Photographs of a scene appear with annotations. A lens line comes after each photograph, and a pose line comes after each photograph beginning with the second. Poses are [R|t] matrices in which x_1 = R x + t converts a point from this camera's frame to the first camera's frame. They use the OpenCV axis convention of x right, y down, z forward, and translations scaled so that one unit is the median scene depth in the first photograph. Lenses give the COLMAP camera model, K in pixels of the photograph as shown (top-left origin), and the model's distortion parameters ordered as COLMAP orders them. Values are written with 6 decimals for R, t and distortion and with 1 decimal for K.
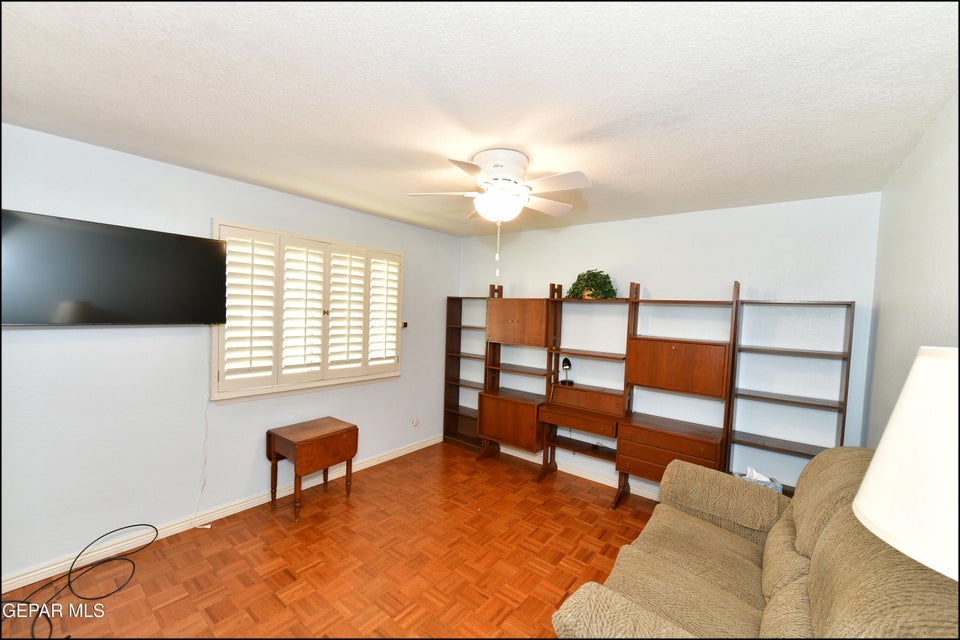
lens RADIAL K [[381.1, 0, 488.8], [0, 381.1, 316.3], [0, 0, 1]] dist [-0.009649, -0.000202]
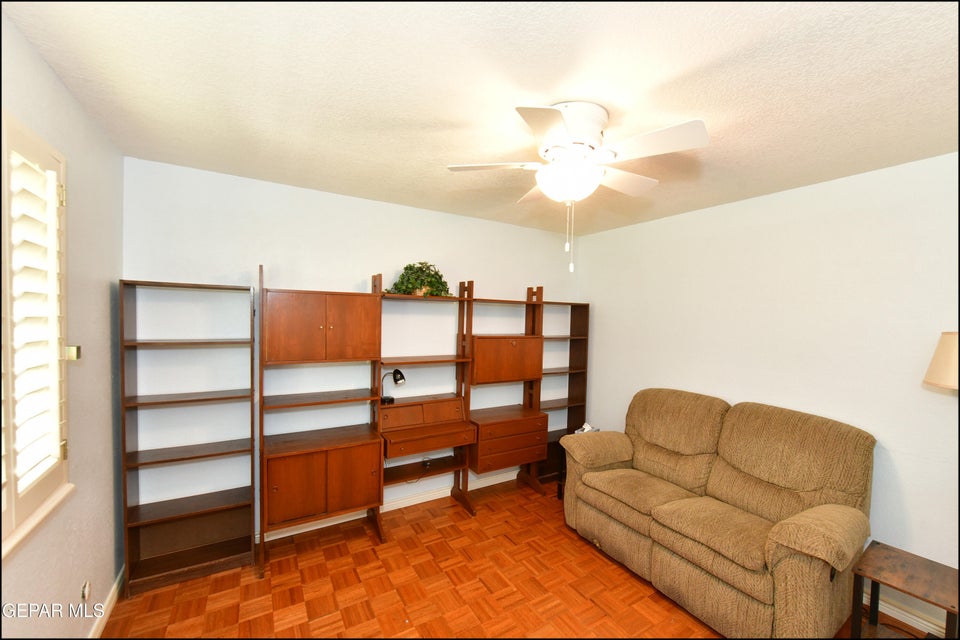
lens RADIAL K [[381.1, 0, 482.8], [0, 381.1, 320.9], [0, 0, 1]] dist [-0.009649, -0.000202]
pose [[0.345998, -0.046606, 0.937077, -0.502578], [-0.000349, 0.998759, 0.049802, -0.033651], [-0.938235, -0.017559, 0.345552, 0.592874]]
